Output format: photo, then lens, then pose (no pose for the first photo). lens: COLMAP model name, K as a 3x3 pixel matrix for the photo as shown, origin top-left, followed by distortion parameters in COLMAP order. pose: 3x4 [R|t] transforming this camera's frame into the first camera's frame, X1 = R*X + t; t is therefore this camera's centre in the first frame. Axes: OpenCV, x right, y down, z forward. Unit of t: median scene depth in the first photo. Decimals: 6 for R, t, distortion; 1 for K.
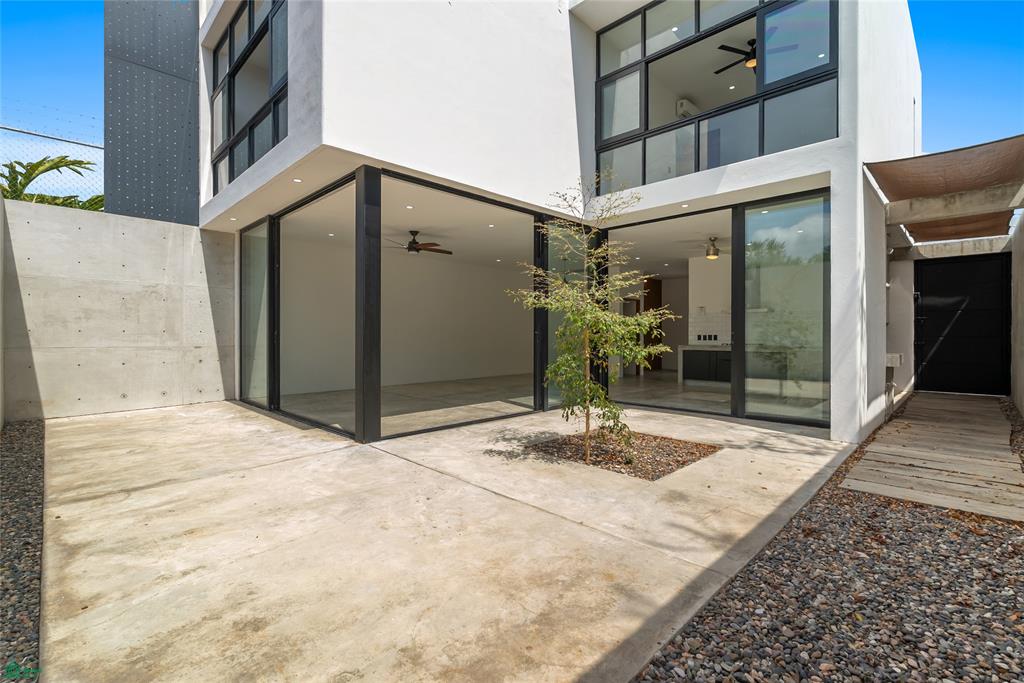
lens RADIAL K [[464.8, 0, 512.5], [0, 464.8, 336.0], [0, 0, 1]] dist [-0.005352, -0.000354]
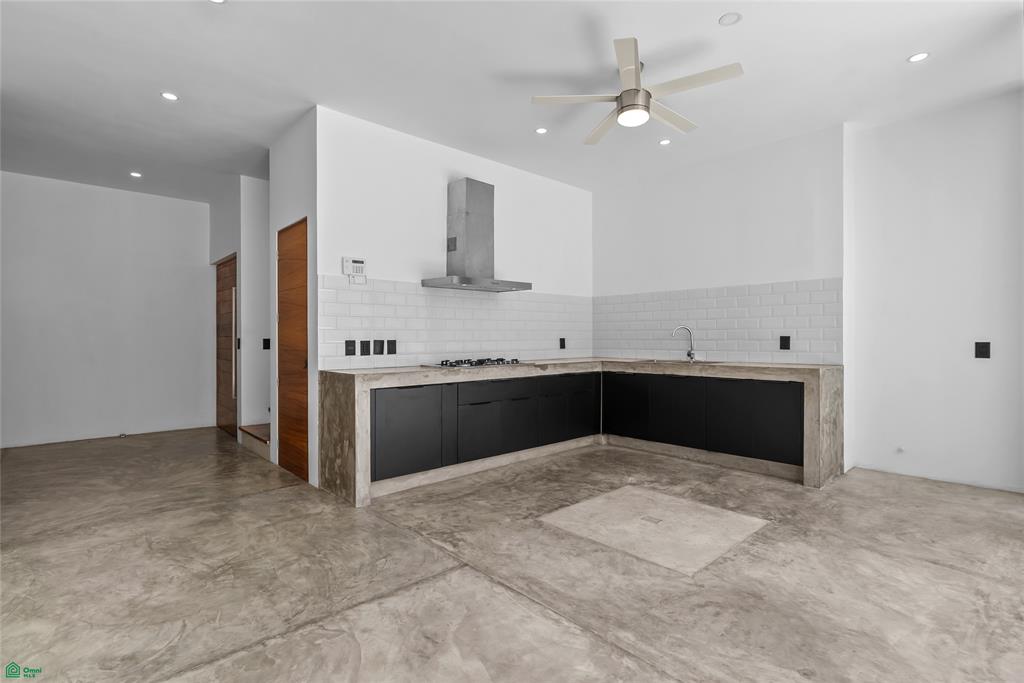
lens RADIAL K [[490.2, 0, 516.2], [0, 490.2, 339.8], [0, 0, 1]] dist [-0.003003, 0.000113]
pose [[0.035915, -0.001993, 0.999353, 0.070653], [0.005922, 0.999981, 0.001781, -0.004052], [-0.999337, 0.005854, 0.035926, 1.435582]]
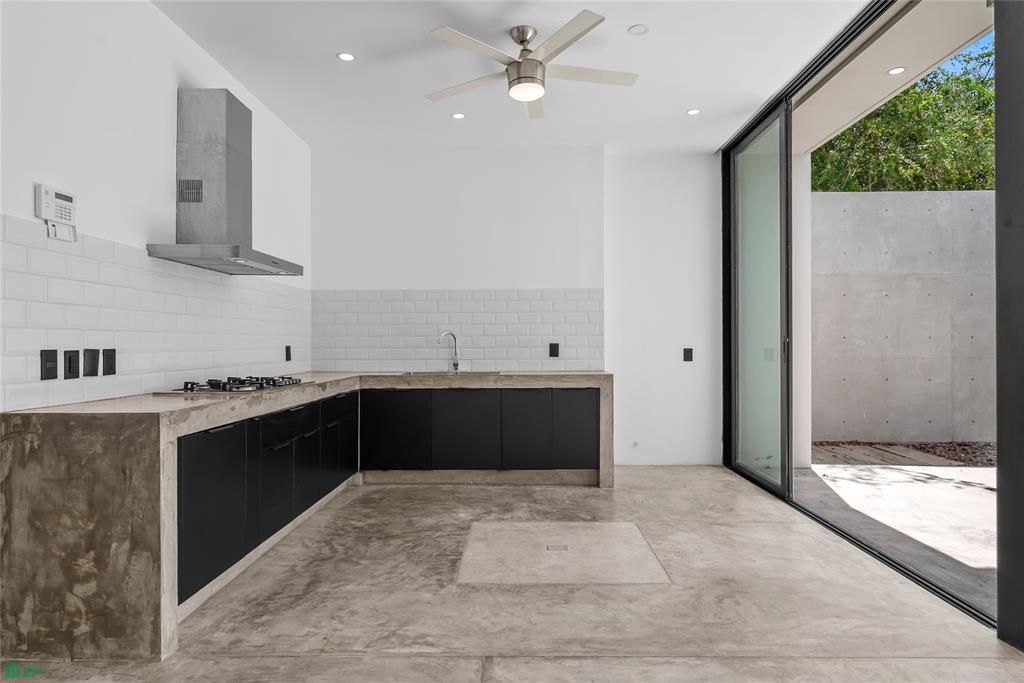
lens RADIAL K [[620.5, 0, 512.3], [0, 620.5, 343.3], [0, 0, 1]] dist [-0.000710, 0.000161]
pose [[-0.694867, 0.005142, 0.719120, 0.188248], [0.006317, 0.999979, -0.001046, -0.005451], [-0.719111, 0.003816, -0.694885, 1.723629]]
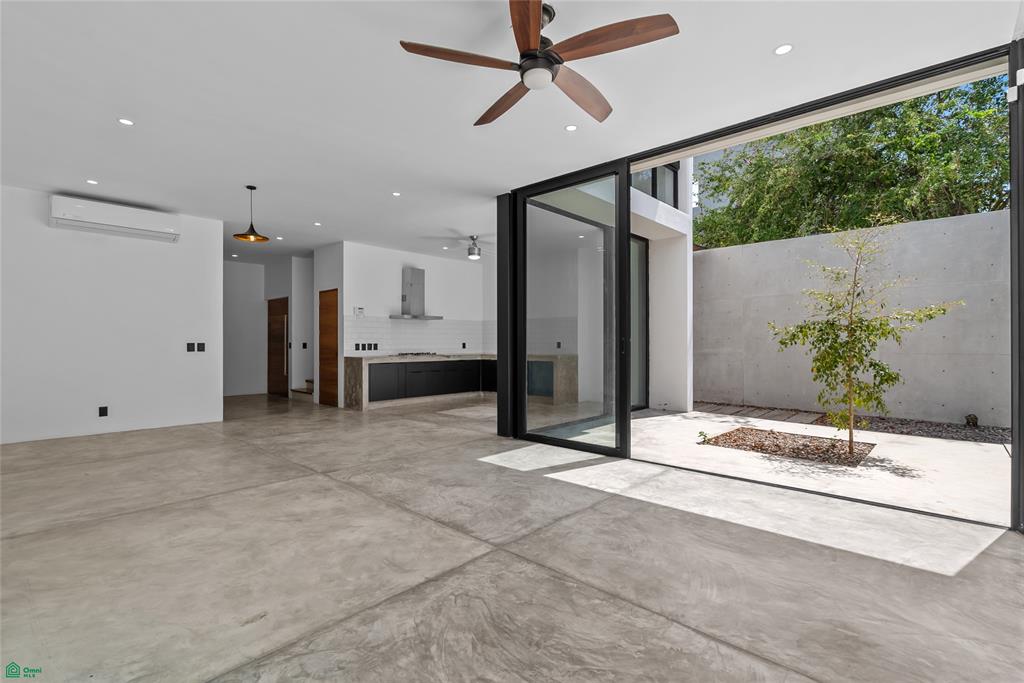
lens RADIAL K [[469.2, 0, 513.0], [0, 469.2, 339.1], [0, 0, 1]] dist [-0.006726, 0.000351]
pose [[-0.041082, 0.009089, 0.999114, -0.649528], [0.004800, 0.999949, -0.008899, -0.002422], [-0.999144, 0.004430, -0.041124, 1.284125]]
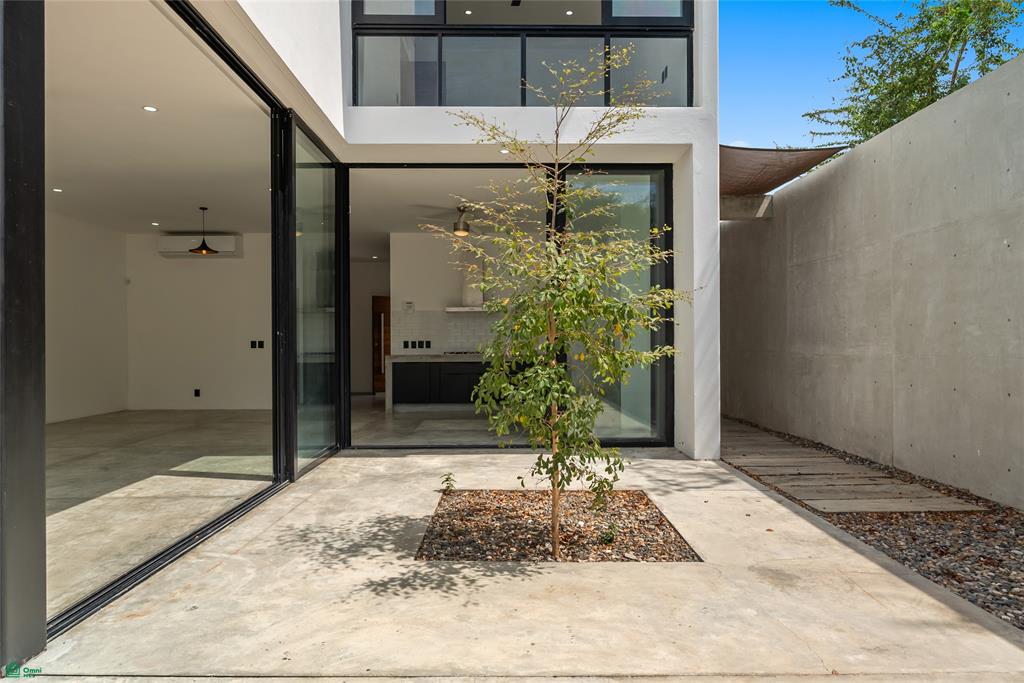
lens RADIAL K [[620.8, 0, 514.7], [0, 620.8, 347.3], [0, 0, 1]] dist [-0.002450, 0.000330]
pose [[0.697215, -0.008107, 0.716817, -0.284027], [0.007333, 0.999964, 0.004176, 0.007997], [-0.716825, 0.002345, 0.697249, 0.344747]]
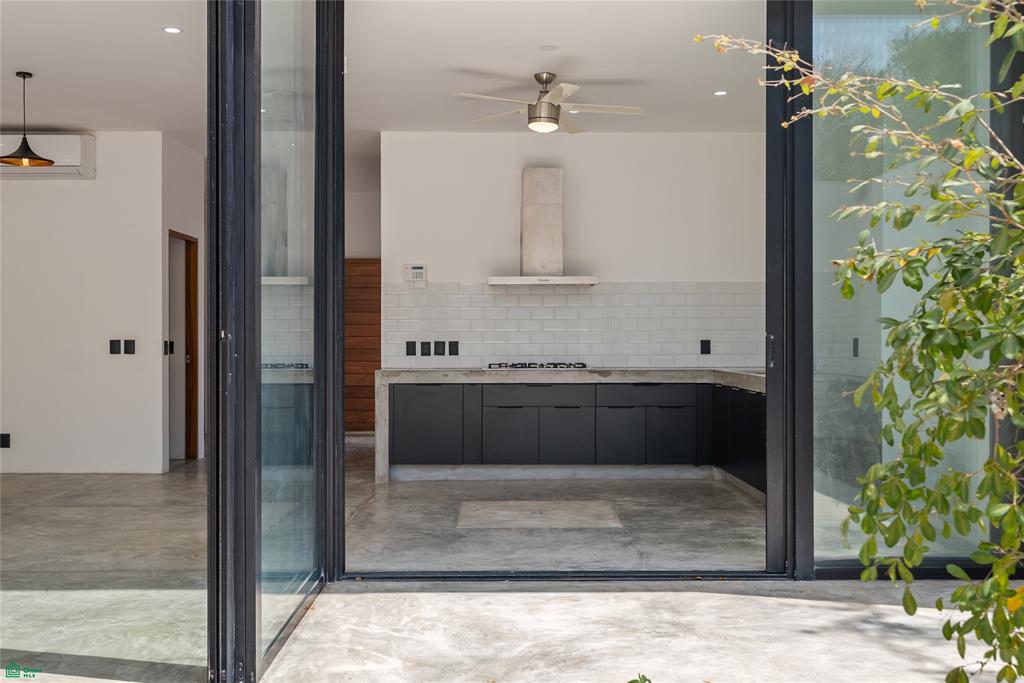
lens RADIAL K [[1035.7, 0, 512.0], [0, 1035.7, 341.5], [0, 0, 1]] dist [0.003630, -0.008173]
pose [[0.702849, -0.002234, 0.711335, -0.215292], [0.002844, 0.999996, 0.000331, -0.003570], [-0.711333, 0.001790, 0.702853, 0.600109]]
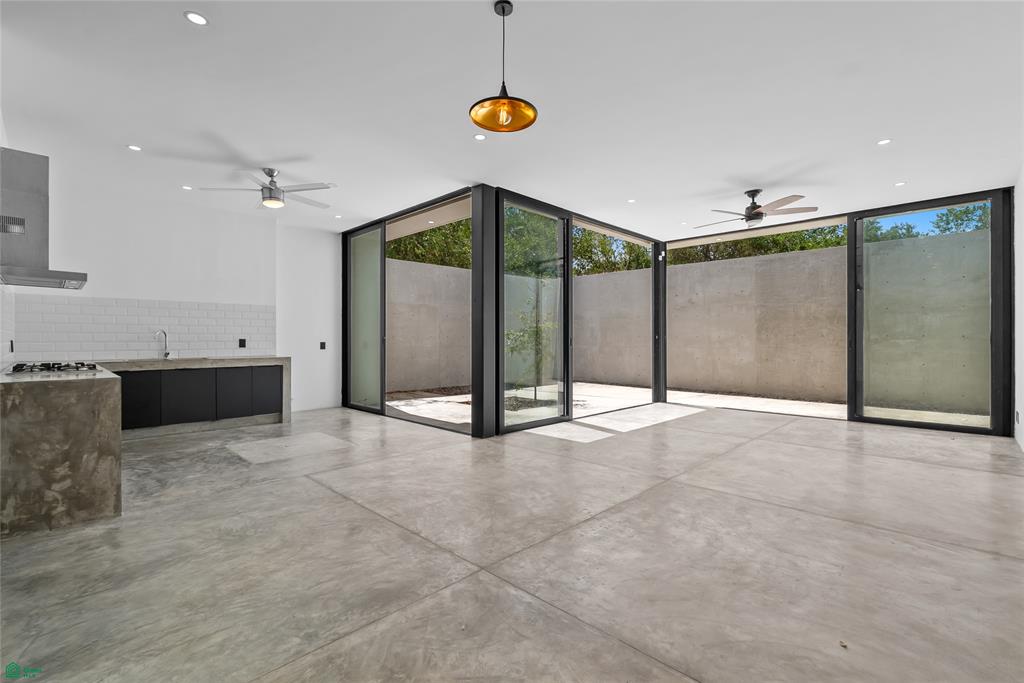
lens RADIAL K [[459.5, 0, 509.1], [0, 459.5, 340.4], [0, 0, 1]] dist [-0.002189, -0.000369]
pose [[-0.999987, 0.000788, -0.004948, 0.188959], [0.000765, 0.999989, 0.004612, -0.006764], [0.004951, 0.004609, -0.999977, 2.088411]]
